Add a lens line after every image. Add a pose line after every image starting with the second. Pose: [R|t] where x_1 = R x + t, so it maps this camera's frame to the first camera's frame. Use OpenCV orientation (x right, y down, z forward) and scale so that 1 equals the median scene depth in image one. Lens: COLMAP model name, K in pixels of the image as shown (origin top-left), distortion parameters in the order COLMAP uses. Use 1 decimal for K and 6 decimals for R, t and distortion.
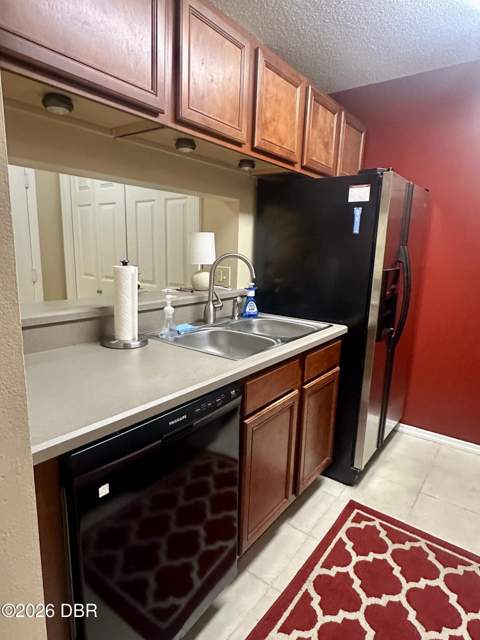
lens RADIAL K [[380.7, 0, 219.5], [0, 380.7, 323.9], [0, 0, 1]] dist [-0.005879, 0.001719]
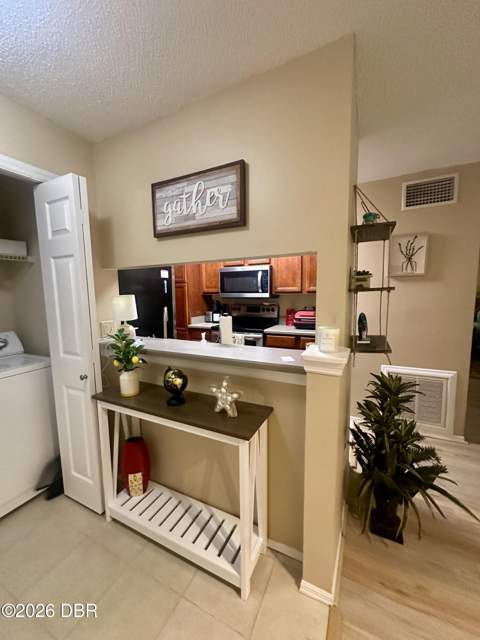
lens RADIAL K [[257.6, 0, 241.3], [0, 257.6, 320.4], [0, 0, 1]] dist [-0.003133, 0.001357]
pose [[-0.221915, -0.107922, 0.969075, -1.184047], [0.234106, 0.958889, 0.160397, -0.233866], [-0.946545, 0.262460, -0.187527, 0.970570]]
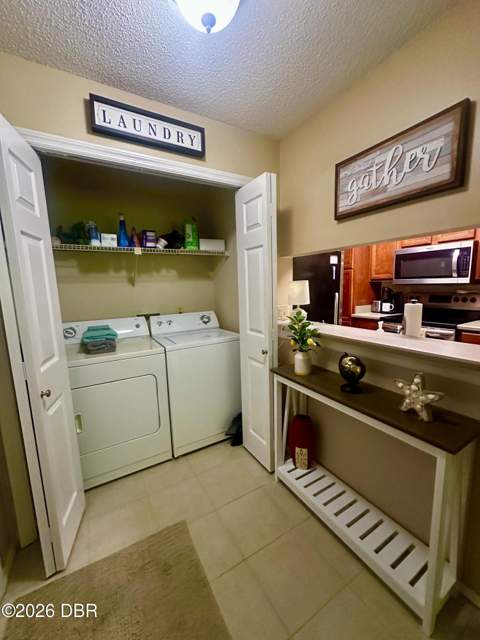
lens RADIAL K [[257.6, 0, 240.3], [0, 257.6, 320.8], [0, 0, 1]] dist [-0.003133, 0.001357]
pose [[0.347272, -0.142650, 0.926851, -1.190557], [0.241102, 0.968719, 0.058757, -0.234796], [-0.906240, 0.203061, 0.370802, 1.049476]]
